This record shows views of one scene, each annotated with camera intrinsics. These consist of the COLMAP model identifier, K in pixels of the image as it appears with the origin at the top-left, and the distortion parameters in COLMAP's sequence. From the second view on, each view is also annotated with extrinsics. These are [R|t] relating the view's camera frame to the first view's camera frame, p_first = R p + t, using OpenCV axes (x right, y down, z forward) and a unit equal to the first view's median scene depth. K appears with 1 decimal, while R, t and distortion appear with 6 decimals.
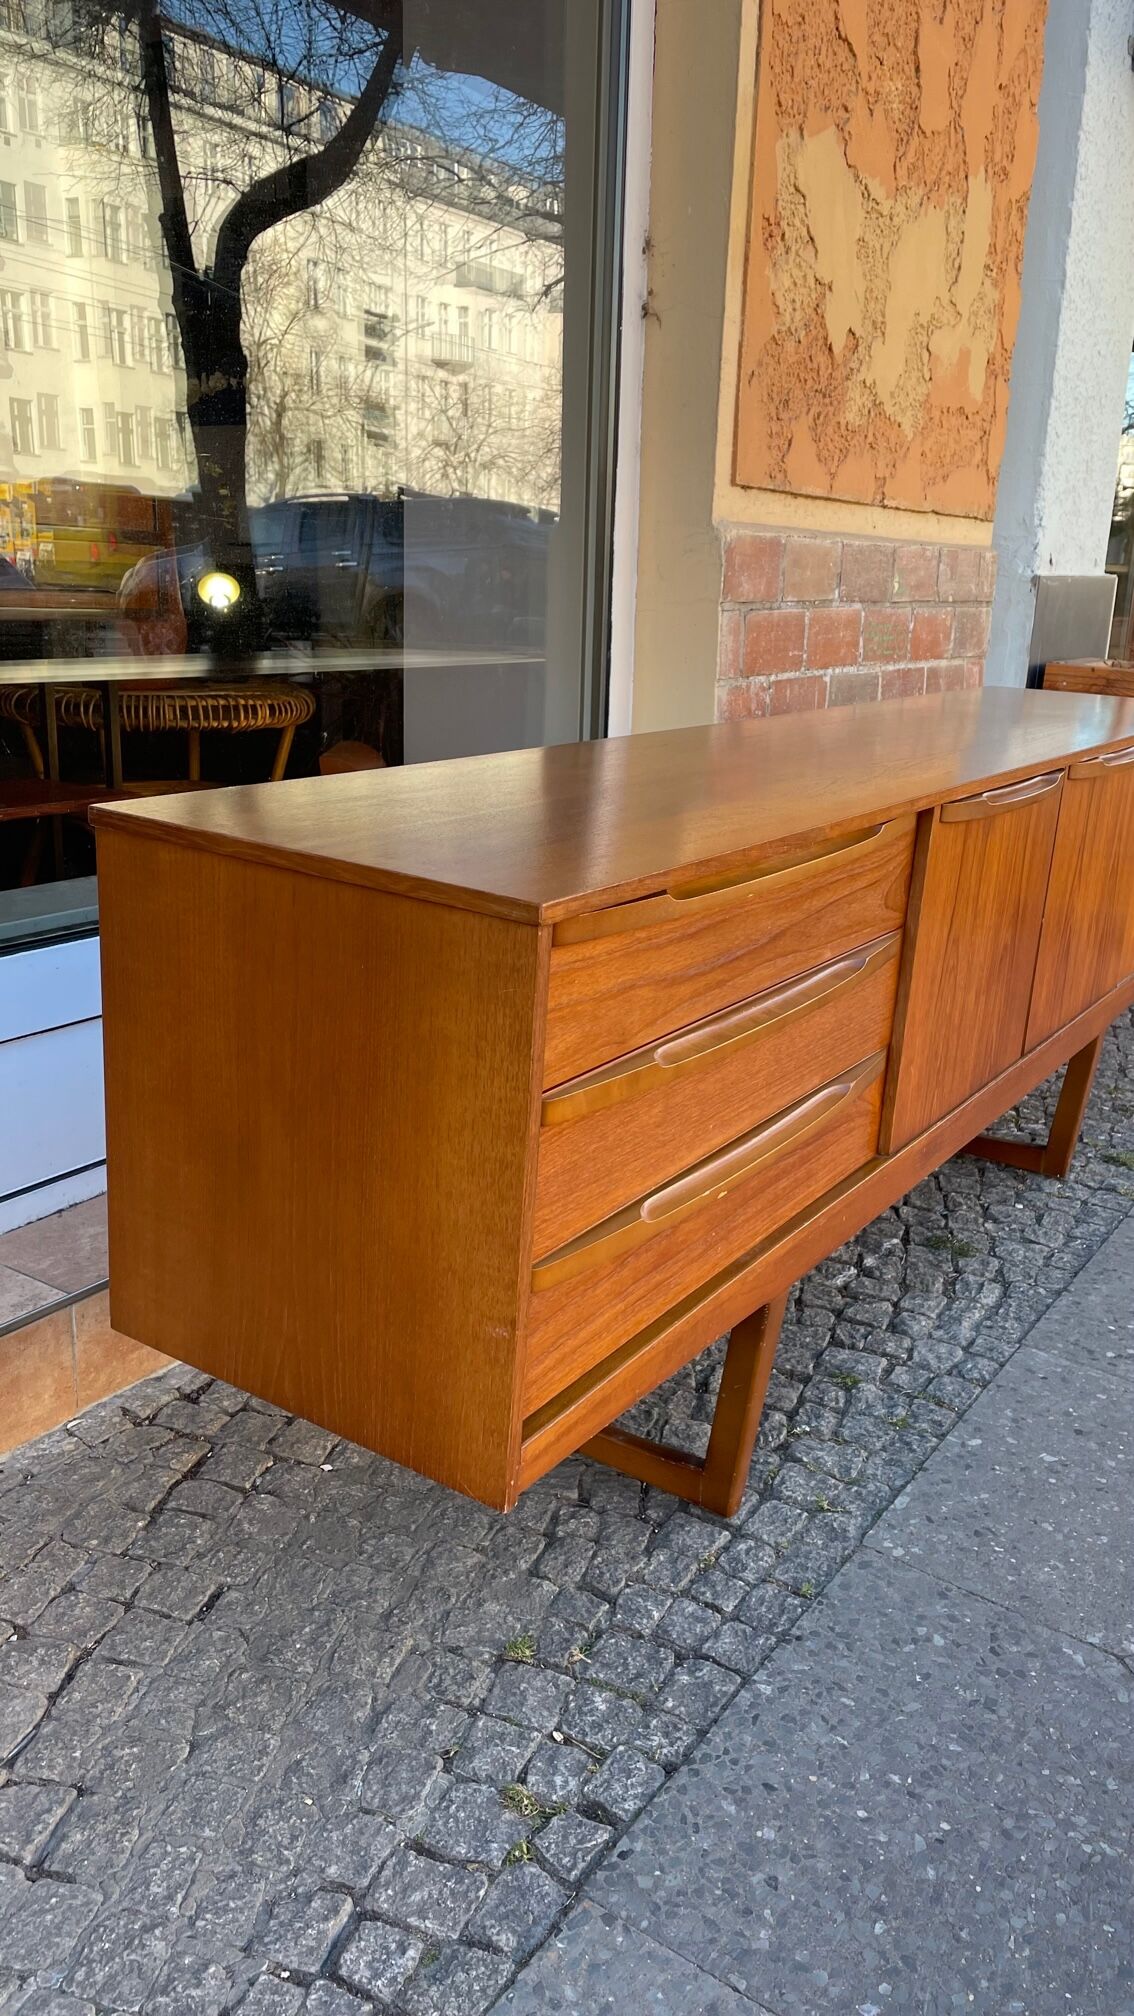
lens RADIAL K [[1517.9, 0, 589.4], [0, 1517.9, 1003.0], [0, 0, 1]] dist [0.080063, -0.108021]
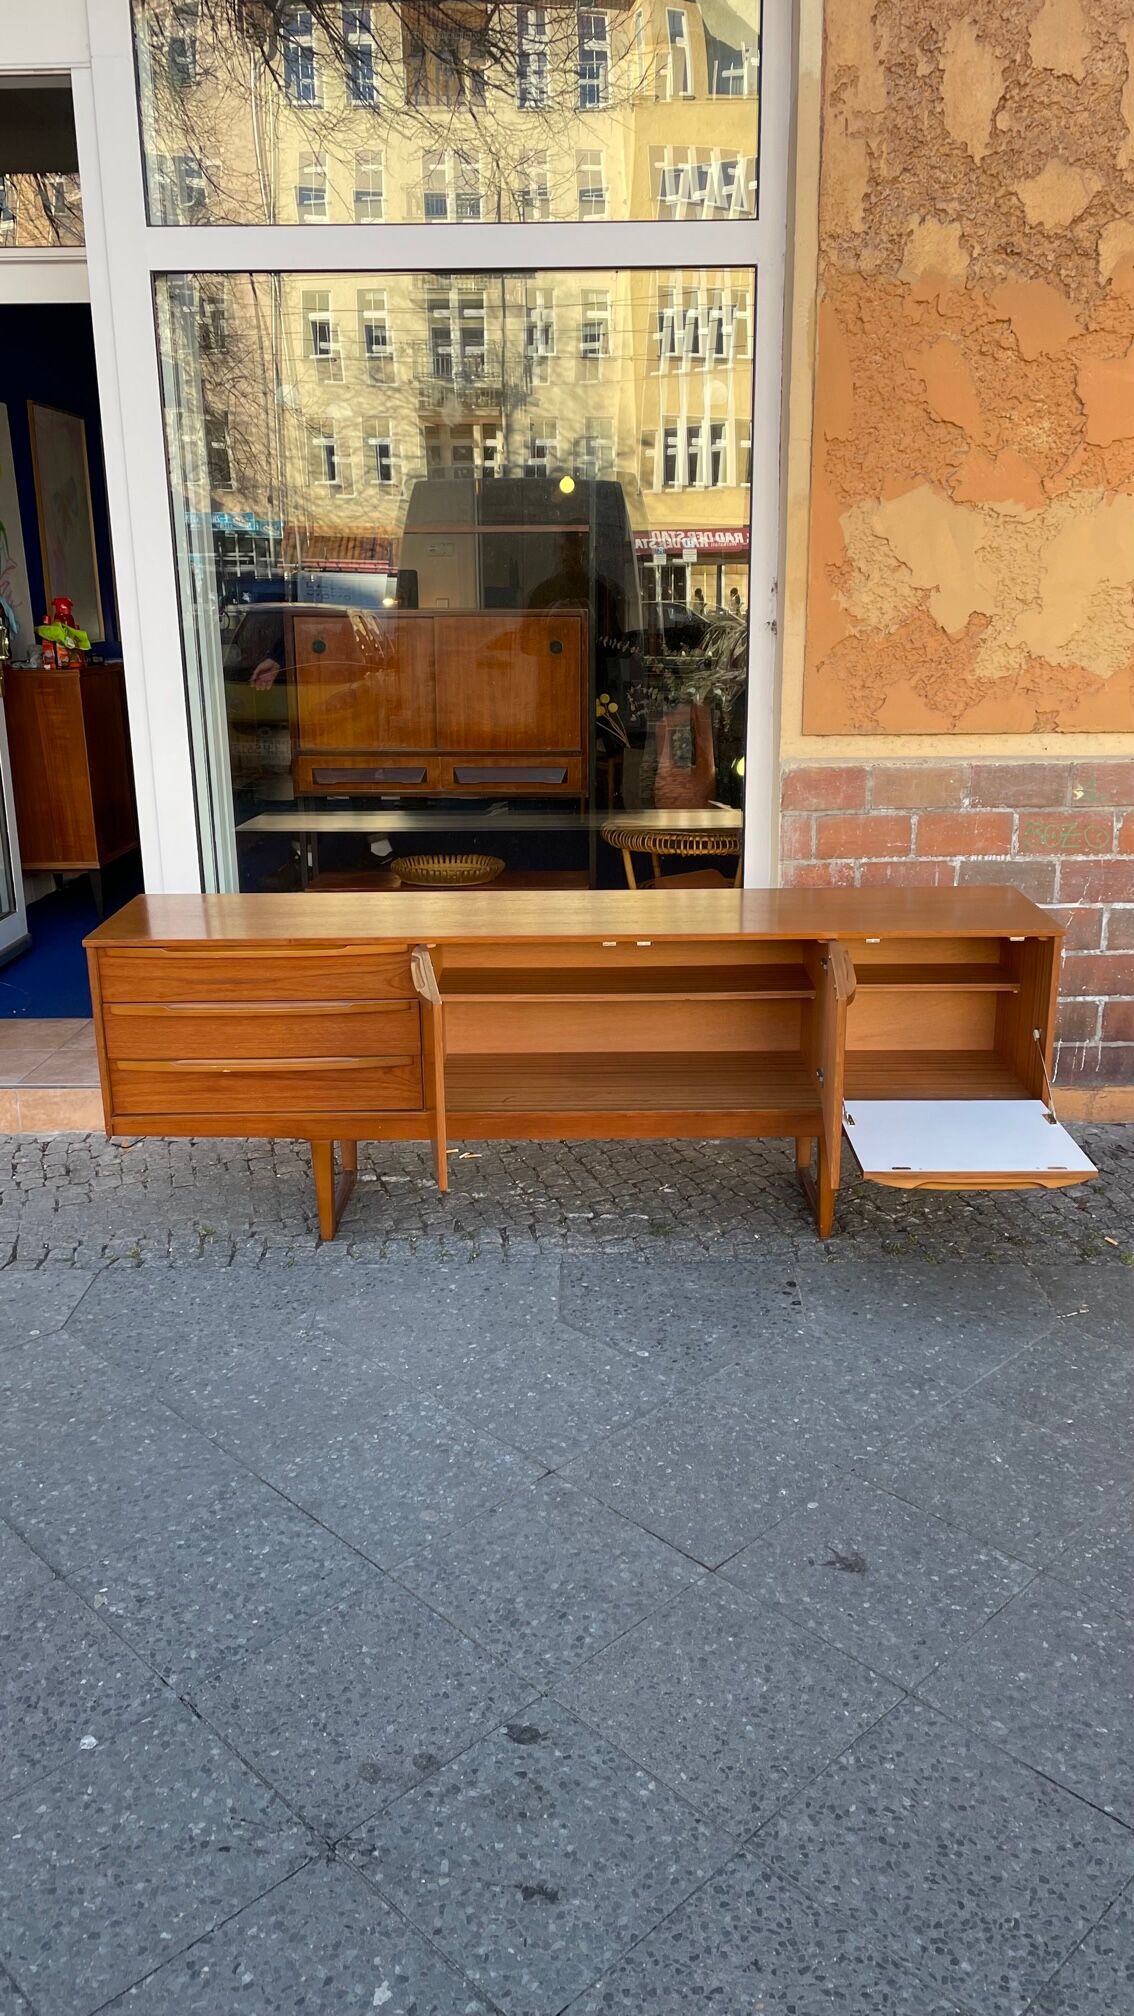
lens RADIAL K [[1517.9, 0, 568.4], [0, 1517.9, 990.8], [0, 0, 1]] dist [0.080063, -0.108021]
pose [[0.535033, 0.180214, -0.825386, 2.071564], [-0.202223, 0.975901, 0.081992, -0.278234], [0.820272, 0.123043, 0.558583, 0.003493]]
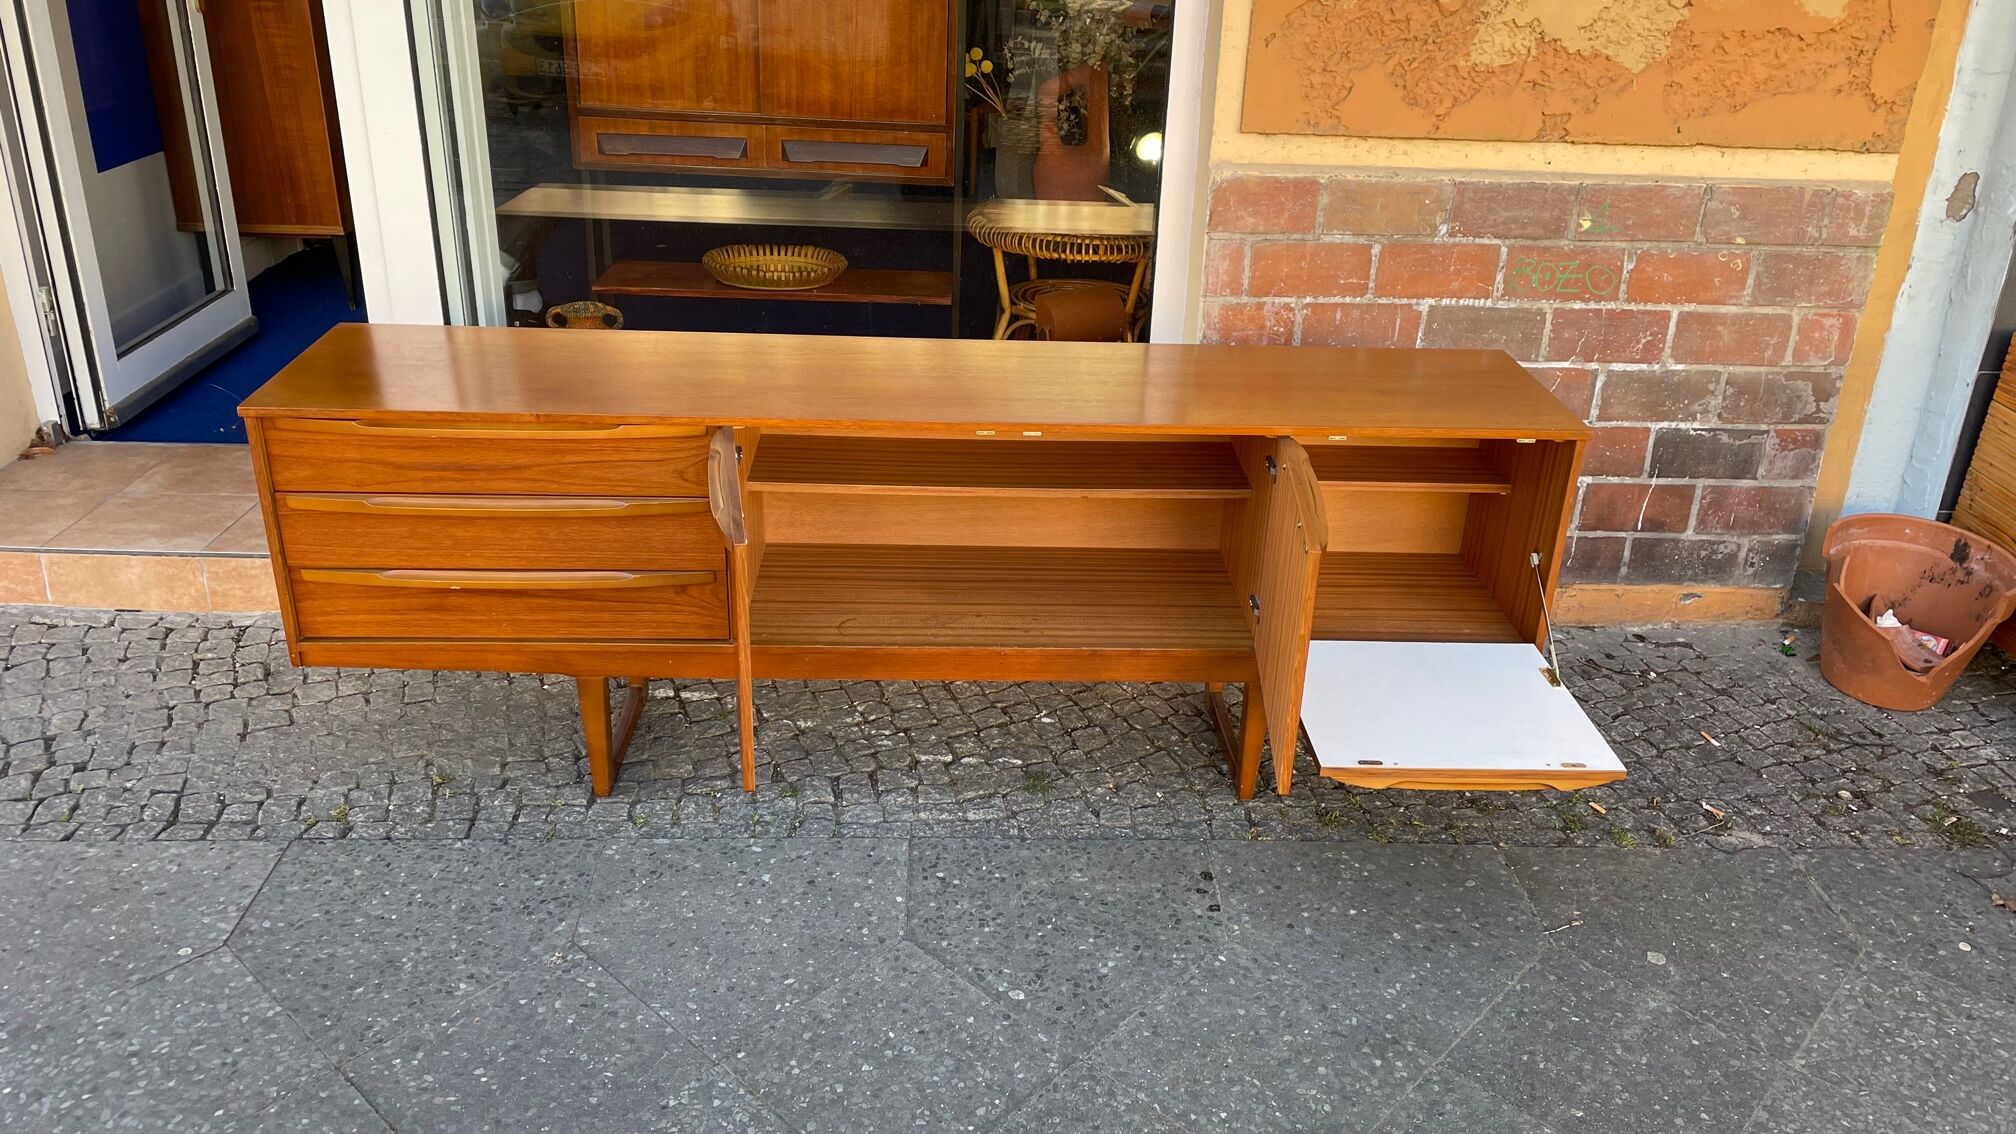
lens RADIAL K [[1517.9, 0, 1024.0], [0, 1517.9, 550.1], [0, 0, 1]] dist [0.080063, -0.108021]
pose [[0.585246, 0.312253, -0.748322, 1.573924], [-0.238225, 0.948364, 0.209414, -0.399555], [0.775072, 0.055710, 0.629413, 0.279826]]
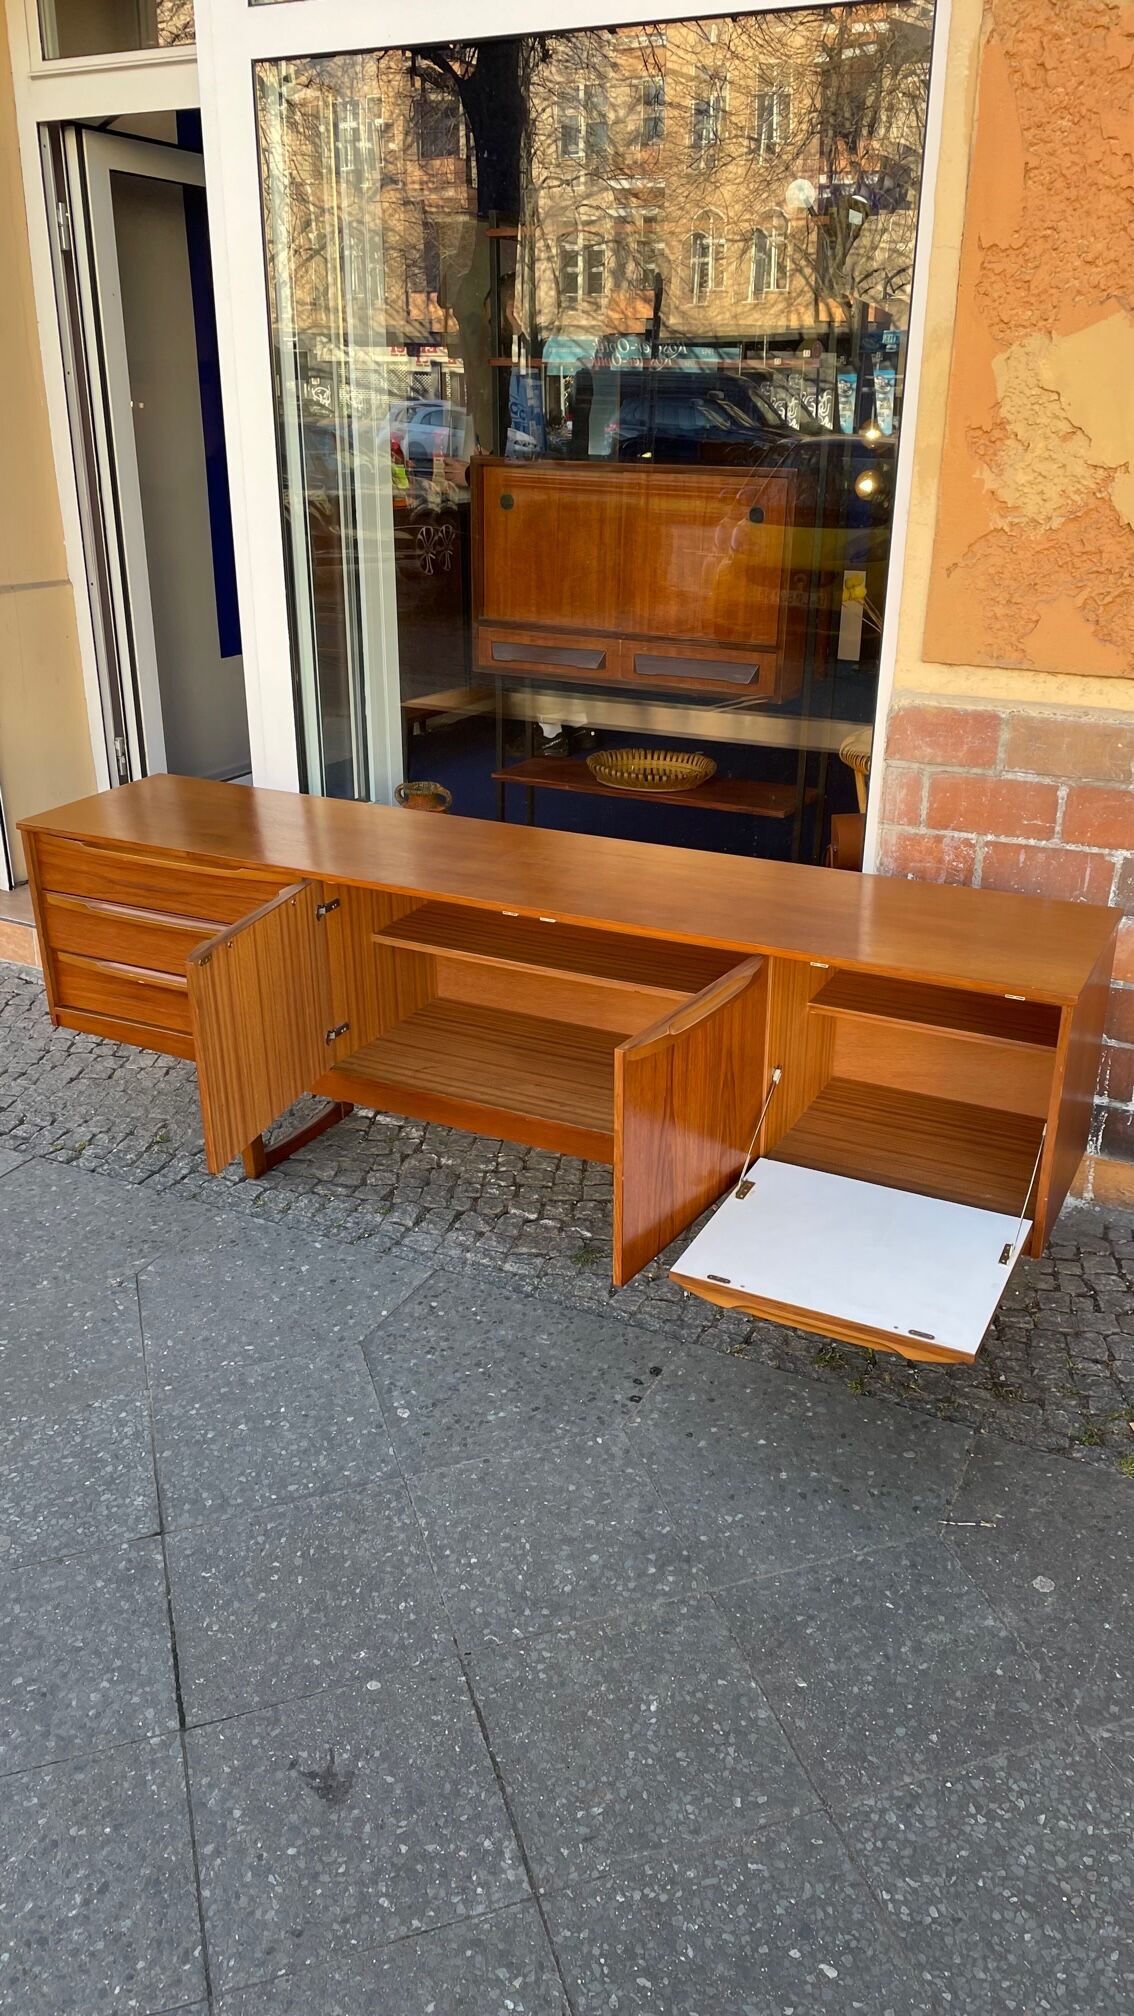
lens RADIAL K [[1517.9, 0, 576.0], [0, 1517.9, 1004.2], [0, 0, 1]] dist [0.080063, -0.108021]
pose [[0.108511, 0.337545, -0.935034, 1.992947], [-0.275473, 0.913963, 0.297970, -0.614680], [0.955165, 0.225244, 0.192159, 0.981097]]
